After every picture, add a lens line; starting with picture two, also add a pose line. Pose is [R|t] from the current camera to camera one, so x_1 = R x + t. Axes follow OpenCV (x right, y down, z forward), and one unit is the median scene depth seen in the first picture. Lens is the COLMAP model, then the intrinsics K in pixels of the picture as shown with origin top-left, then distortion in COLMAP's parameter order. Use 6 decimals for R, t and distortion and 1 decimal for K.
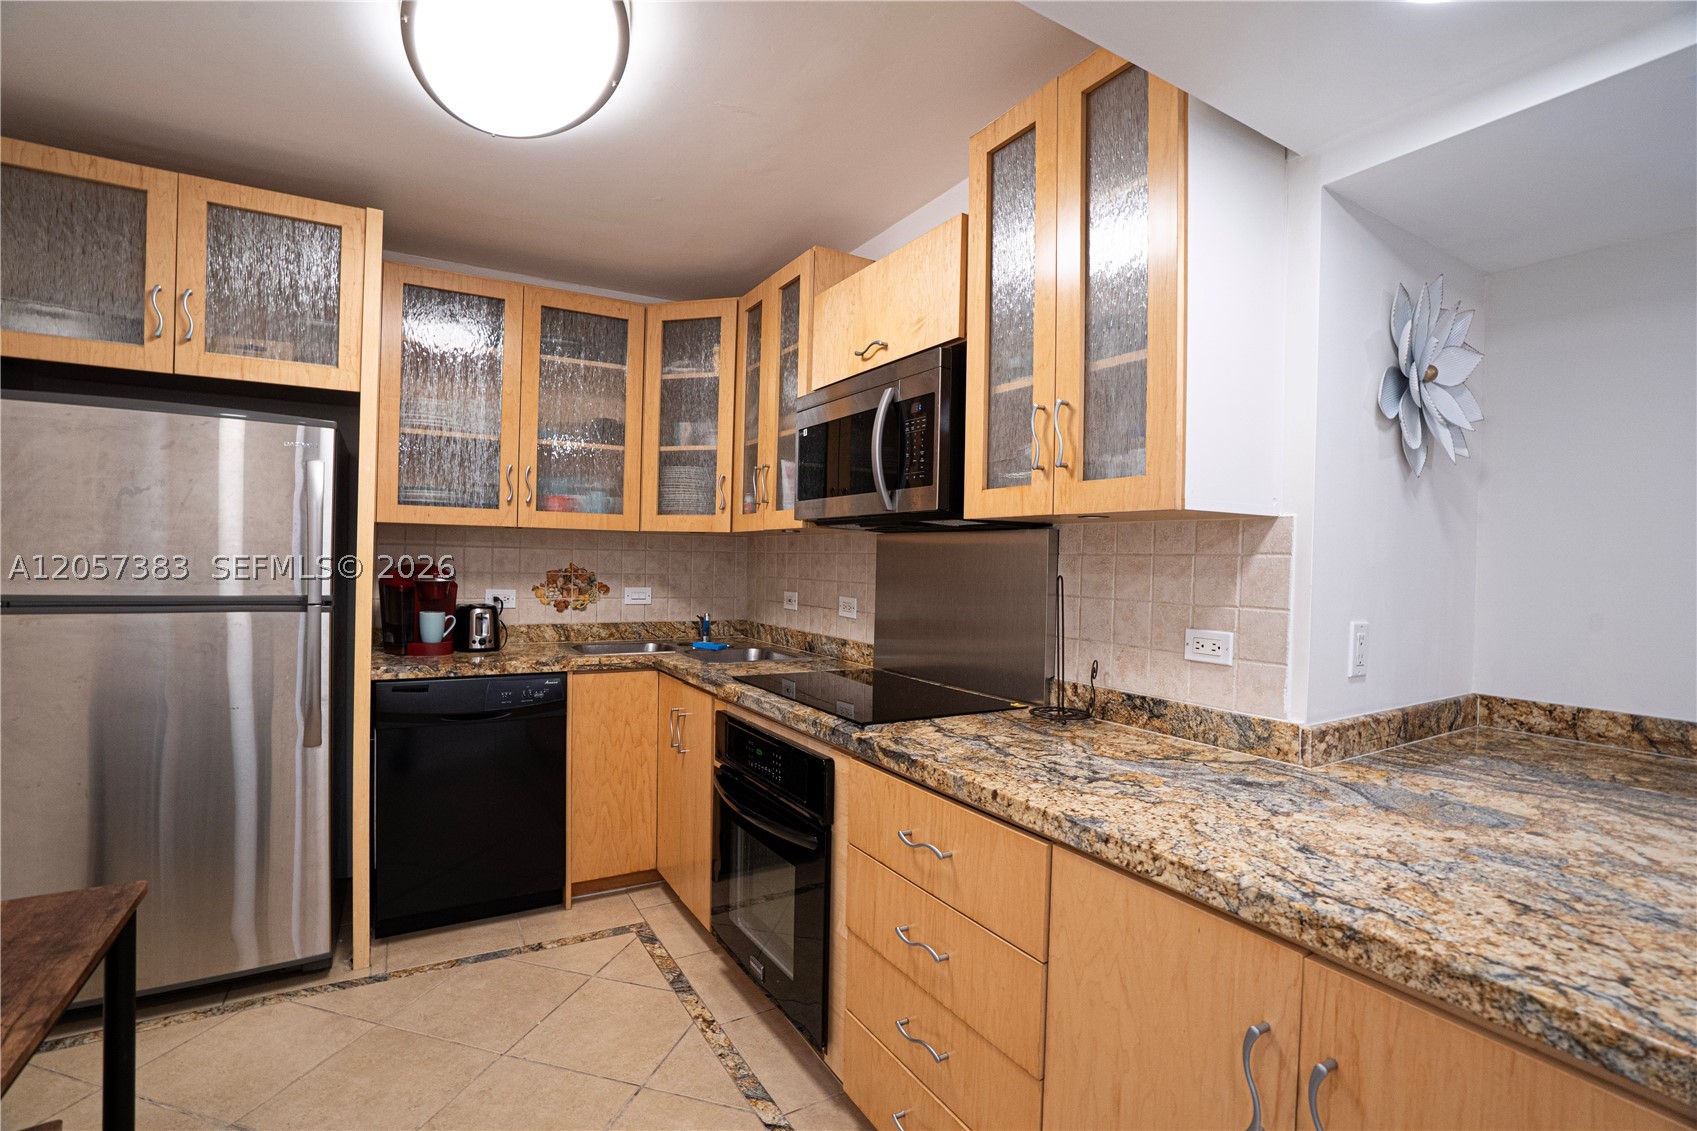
lens RADIAL K [[785.1, 0, 840.2], [0, 785.1, 563.8], [0, 0, 1]] dist [-0.064296, 0.027531]
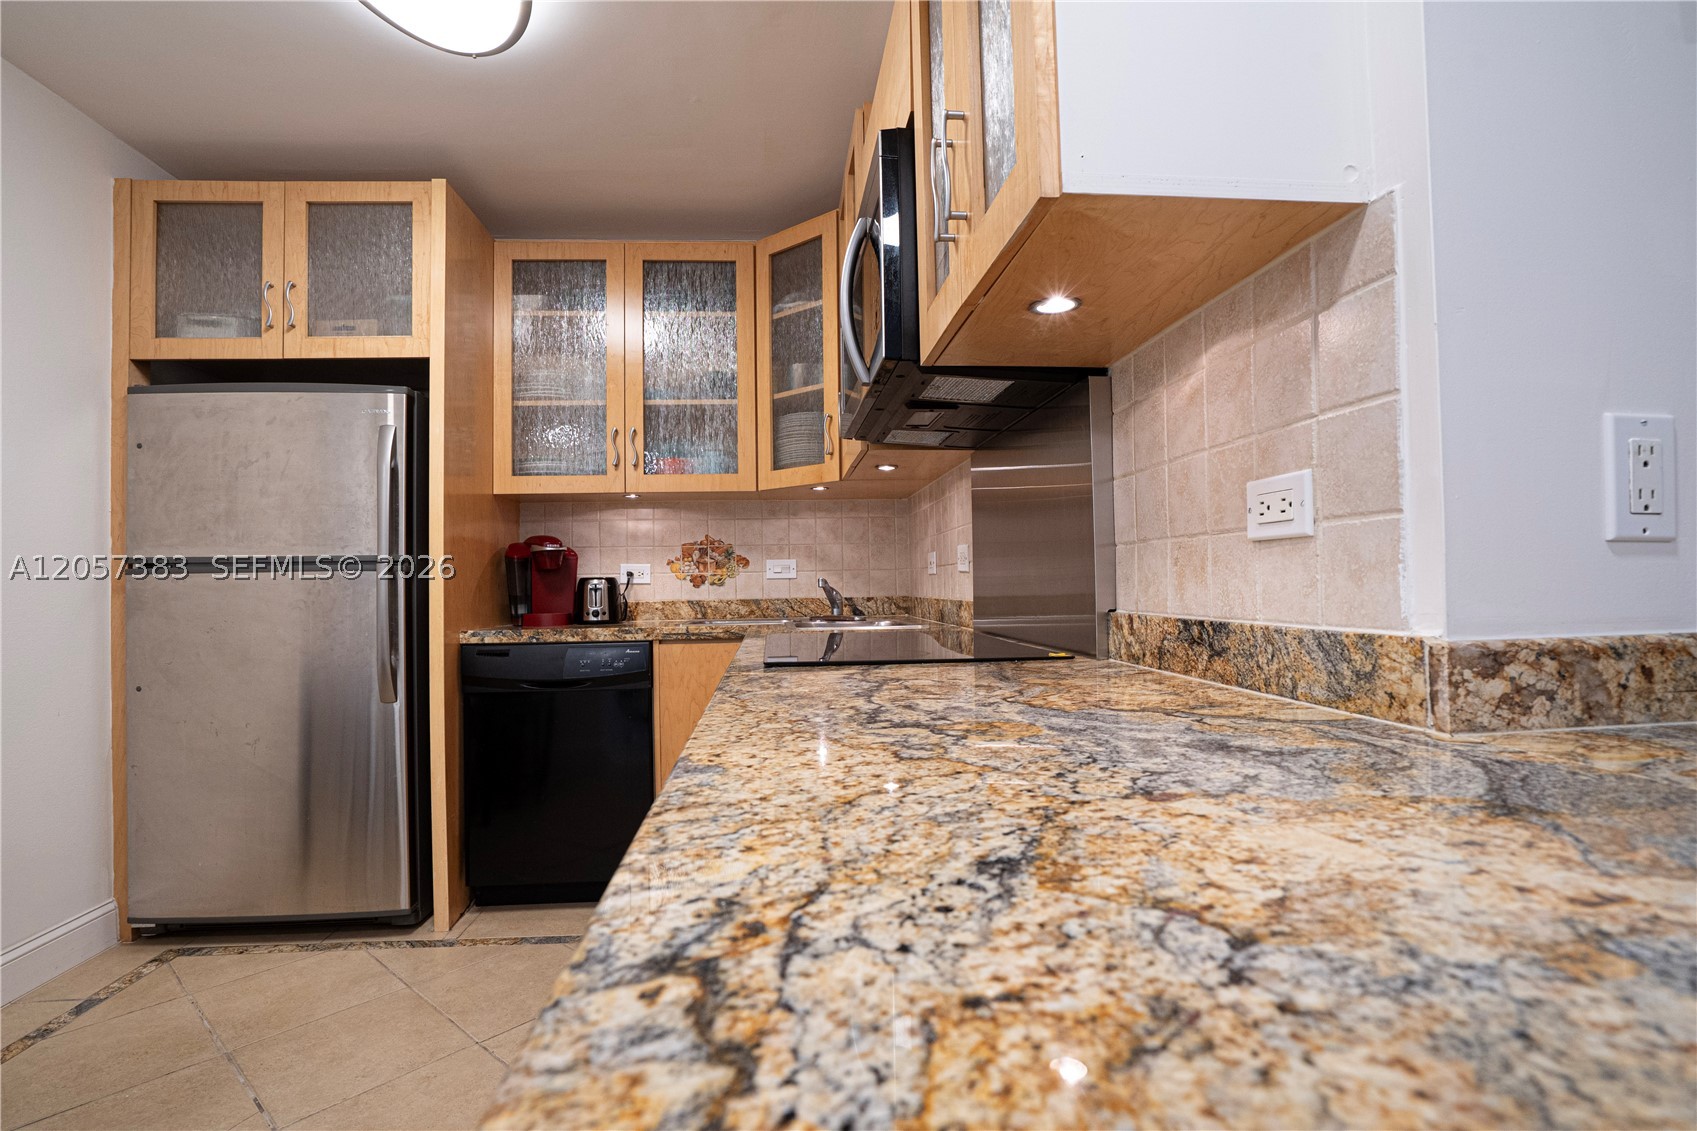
lens RADIAL K [[813.2, 0, 848.5], [0, 813.2, 565.5], [0, 0, 1]] dist [-0.068570, 0.031882]
pose [[0.902655, -0.046692, -0.427825, 0.352998], [0.033955, 0.998725, -0.037358, 0.124204], [0.429024, 0.019195, 0.903089, 0.317579]]
